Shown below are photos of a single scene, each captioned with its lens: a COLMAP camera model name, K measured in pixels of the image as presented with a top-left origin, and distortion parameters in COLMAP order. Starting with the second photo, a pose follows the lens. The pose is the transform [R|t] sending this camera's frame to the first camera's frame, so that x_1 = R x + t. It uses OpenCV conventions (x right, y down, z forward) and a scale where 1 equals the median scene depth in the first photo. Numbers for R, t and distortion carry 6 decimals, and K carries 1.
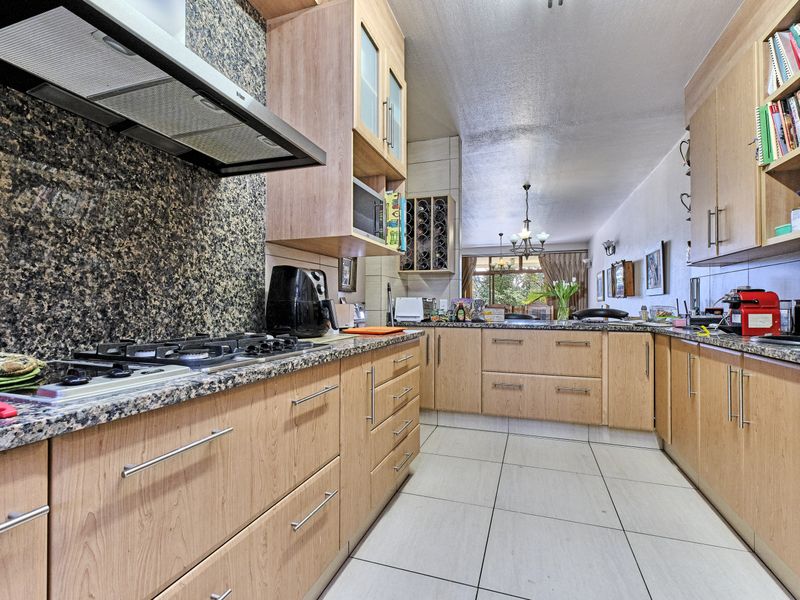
lens RADIAL K [[379.3, 0, 400.0], [0, 379.3, 300.0], [0, 0, 1]] dist [0.000367, 0.000833]
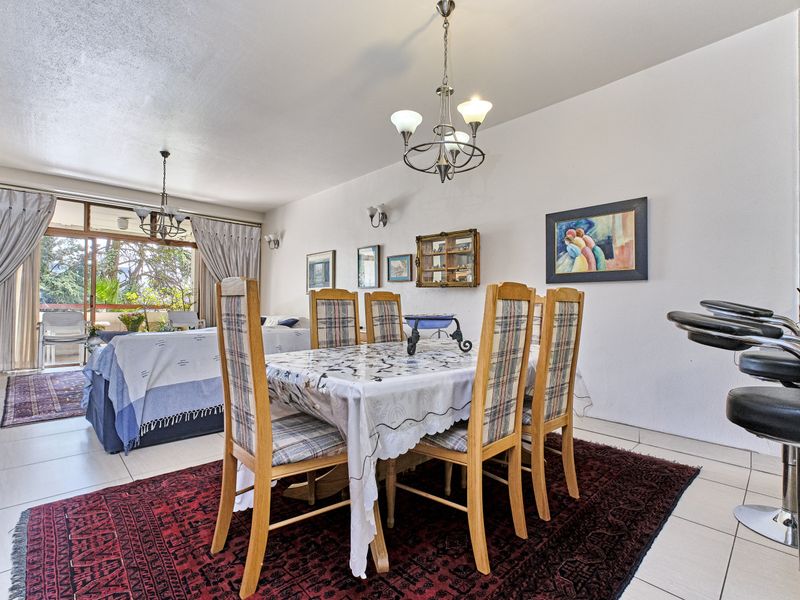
lens RADIAL K [[379.3, 0, 400.0], [0, 379.3, 300.0], [0, 0, 1]] dist [0.000367, 0.000833]
pose [[0.444859, 0.015458, 0.895467, -0.027718], [-0.020946, 0.999757, -0.006853, 0.012534], [-0.895356, -0.015708, 0.445075, 0.428254]]
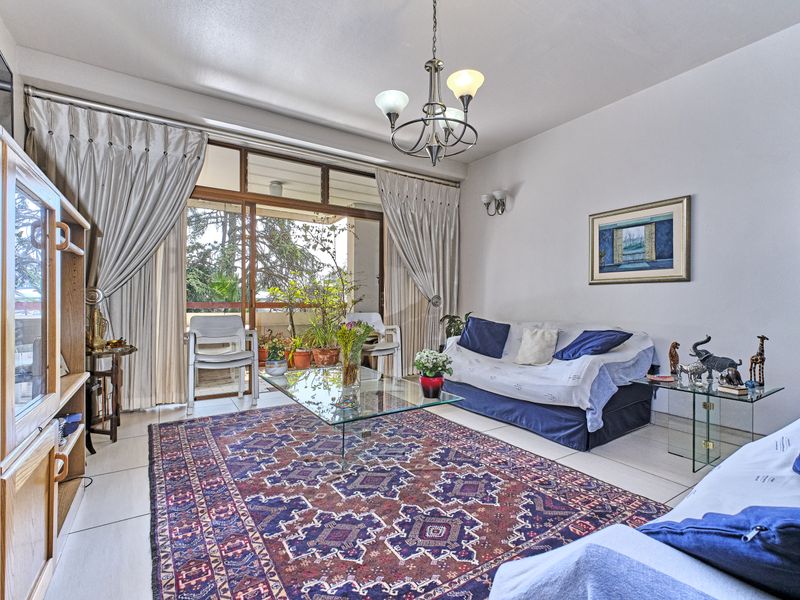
lens RADIAL K [[379.3, 0, 400.0], [0, 379.3, 300.0], [0, 0, 1]] dist [0.000367, 0.000833]
pose [[0.612029, 0.001599, 0.790834, 0.065560], [-0.013080, 0.999882, 0.008101, 0.016365], [-0.790727, -0.015302, 0.611977, 0.737129]]
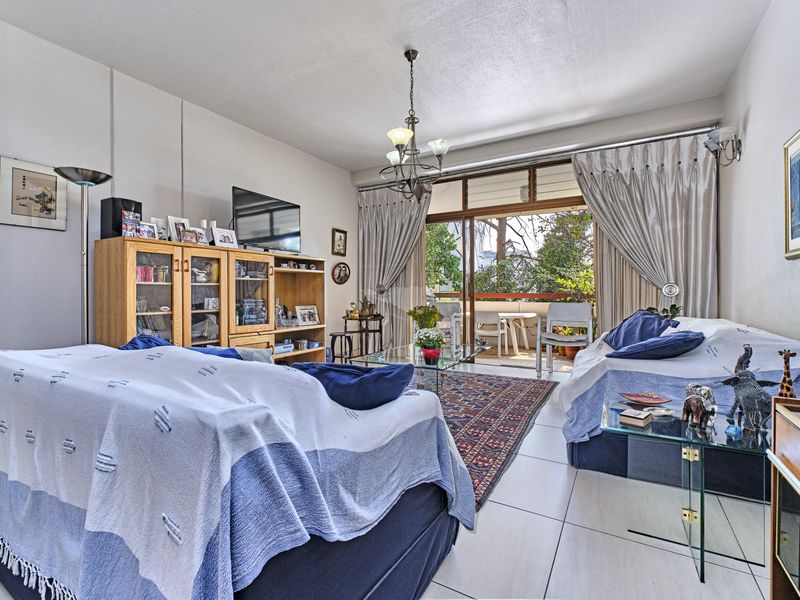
lens RADIAL K [[388.8, 0, 389.7], [0, 388.8, 292.9], [0, 0, 1]] dist [-0.000746, 0.000129]
pose [[0.980455, -0.003673, -0.196710, 0.262507], [0.006259, 0.999902, 0.012527, 0.016541], [0.196645, -0.013513, 0.980382, 0.576296]]
